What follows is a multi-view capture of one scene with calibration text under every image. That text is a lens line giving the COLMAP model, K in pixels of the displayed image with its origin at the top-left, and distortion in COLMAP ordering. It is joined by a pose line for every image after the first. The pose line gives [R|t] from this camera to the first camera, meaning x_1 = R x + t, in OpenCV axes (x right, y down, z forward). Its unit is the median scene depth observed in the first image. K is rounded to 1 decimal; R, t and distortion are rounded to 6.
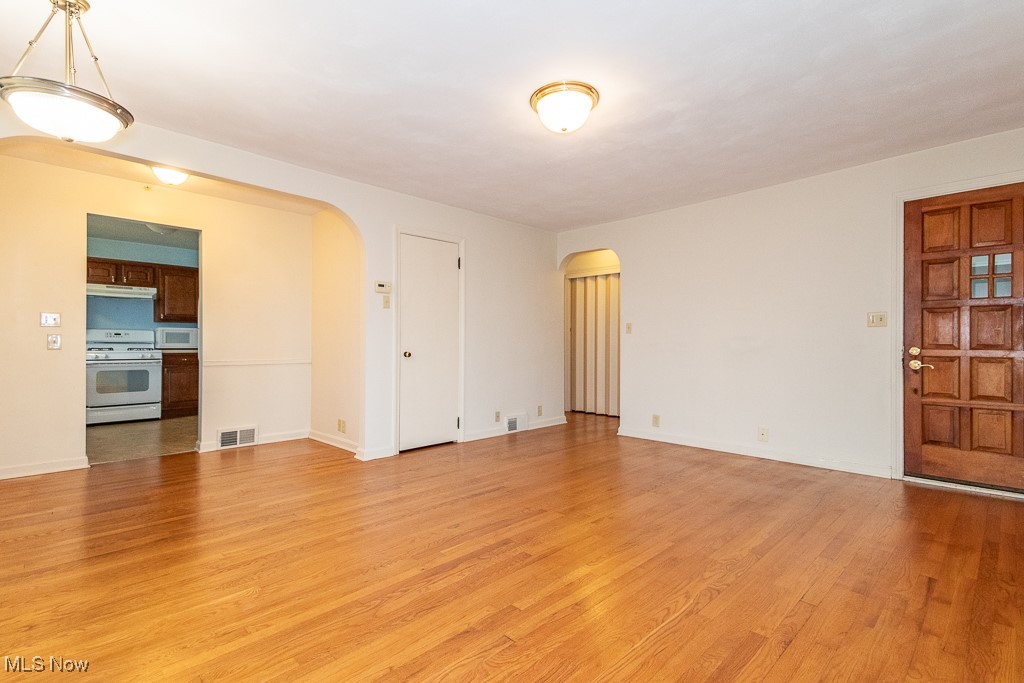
lens RADIAL K [[473.6, 0, 503.0], [0, 473.6, 345.1], [0, 0, 1]] dist [0.050053, -0.004848]
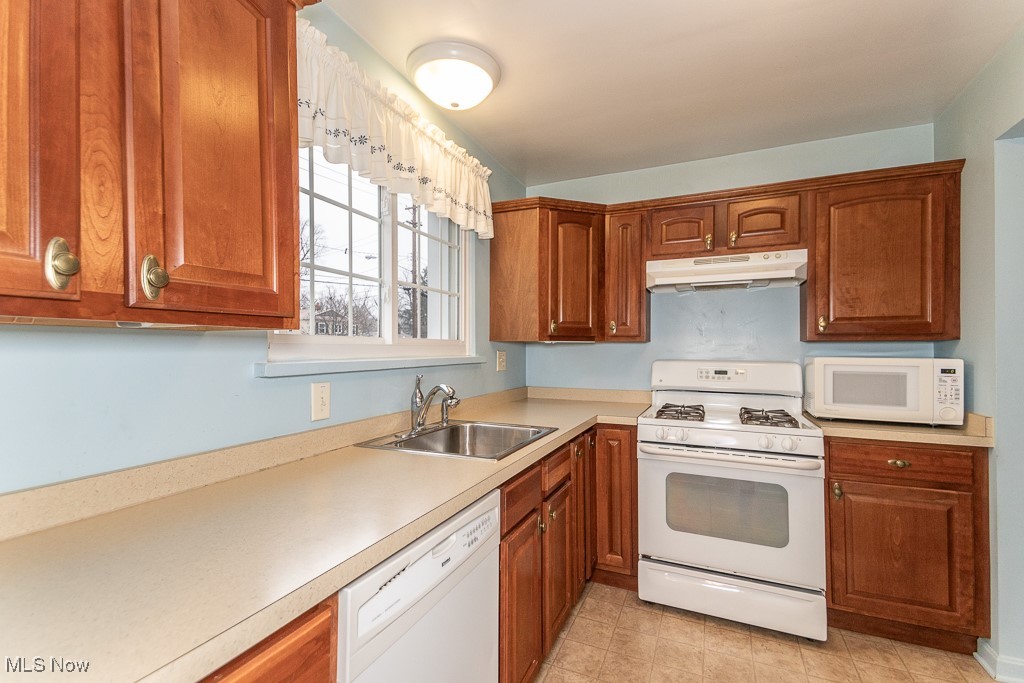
lens RADIAL K [[473.6, 0, 512.0], [0, 473.6, 341.9], [0, 0, 1]] dist [0.050053, -0.004848]
pose [[0.387088, -0.012746, -0.921955, -0.494767], [-0.001634, 0.999893, -0.014509, -0.044419], [0.922041, 0.007123, 0.387026, 0.696116]]
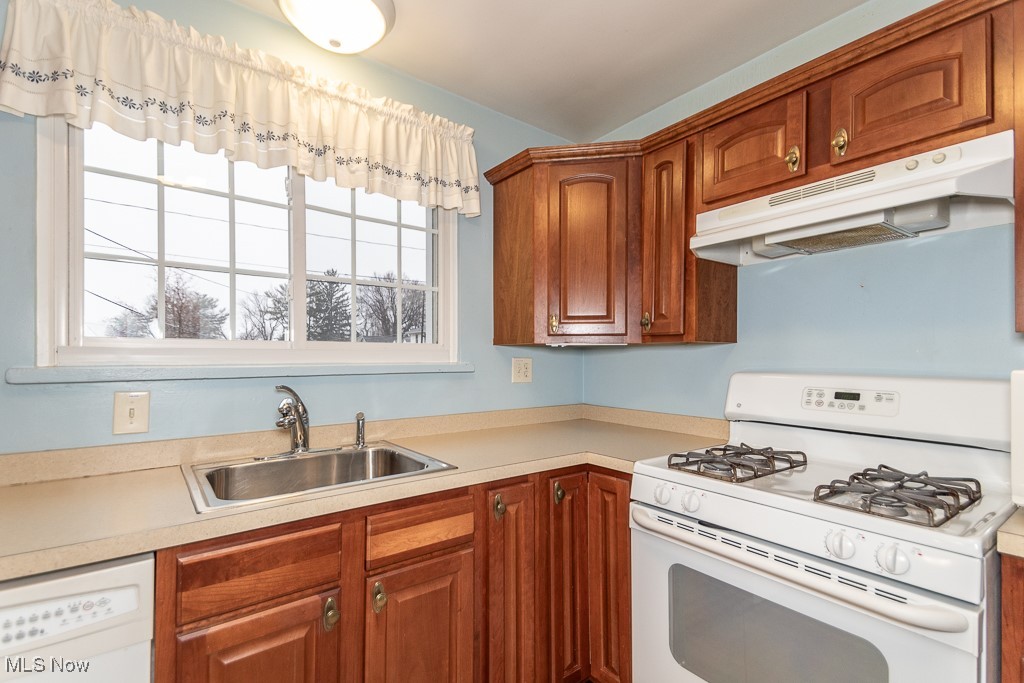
lens RADIAL K [[473.6, 0, 514.6], [0, 473.6, 350.7], [0, 0, 1]] dist [0.050053, -0.004848]
pose [[-0.123339, -0.016605, -0.992226, -0.561923], [-0.002134, 0.999862, -0.016467, -0.041486], [0.992362, 0.000086, -0.123358, 0.906998]]
